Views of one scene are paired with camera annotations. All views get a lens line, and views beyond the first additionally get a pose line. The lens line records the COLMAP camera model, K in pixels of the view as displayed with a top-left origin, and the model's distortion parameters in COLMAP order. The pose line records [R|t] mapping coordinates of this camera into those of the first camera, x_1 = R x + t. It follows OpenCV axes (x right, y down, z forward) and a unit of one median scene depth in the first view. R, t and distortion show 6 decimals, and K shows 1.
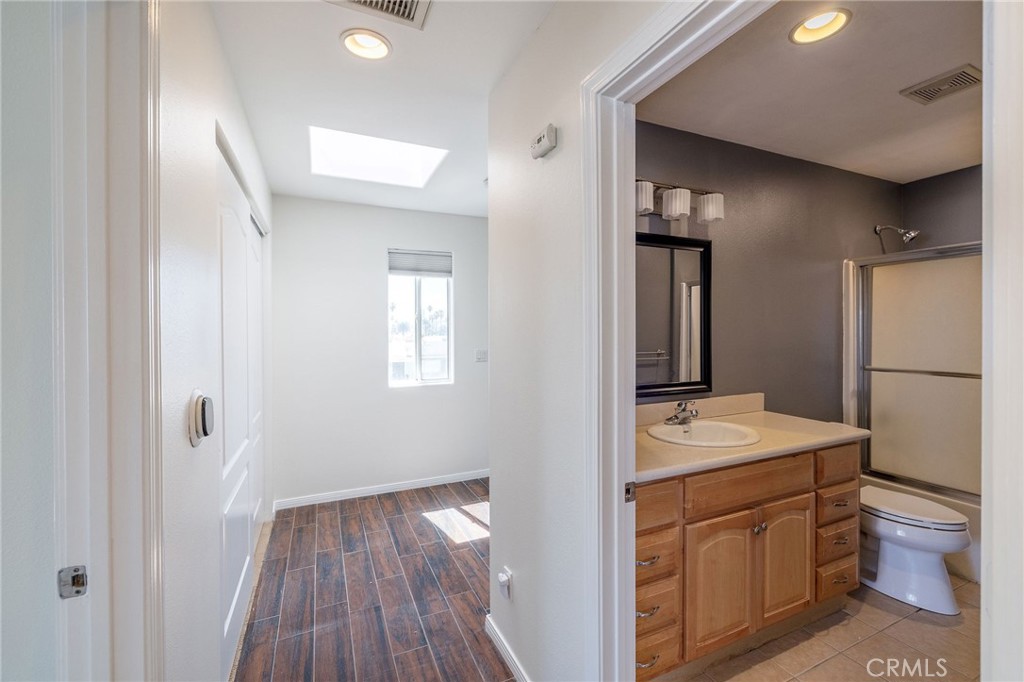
lens RADIAL K [[437.3, 0, 518.5], [0, 437.3, 336.0], [0, 0, 1]] dist [0.002364, -0.000946]
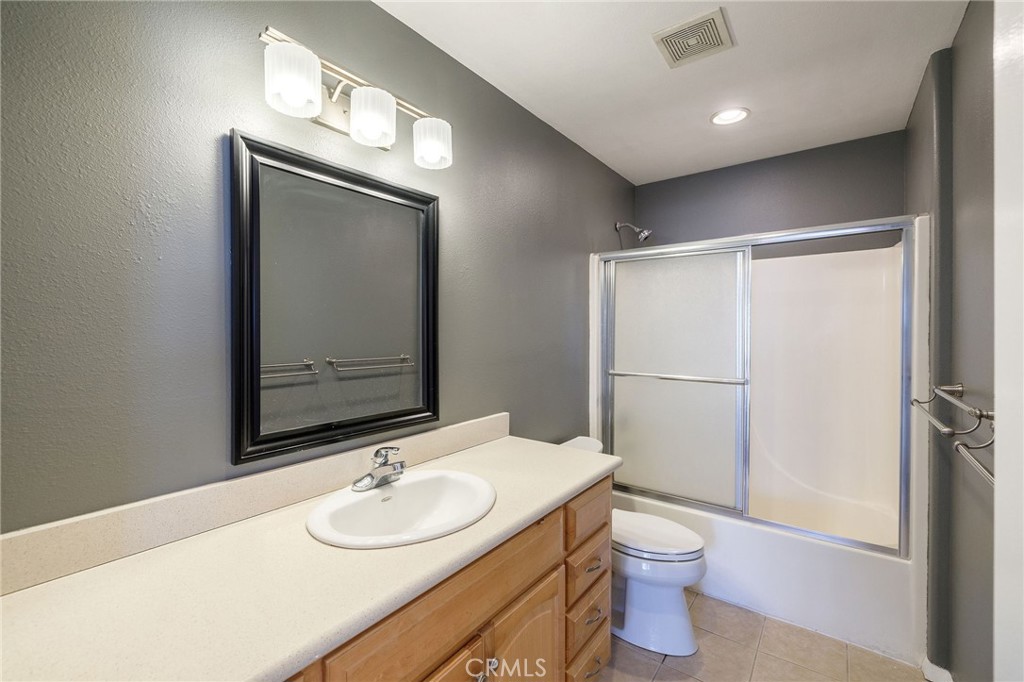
lens RADIAL K [[437.3, 0, 512.8], [0, 437.3, 337.5], [0, 0, 1]] dist [0.002364, -0.000946]
pose [[0.885172, -0.001788, 0.465260, 0.251861], [0.000191, 0.999994, 0.003480, -0.005063], [-0.465263, -0.002991, 0.885167, 0.380033]]
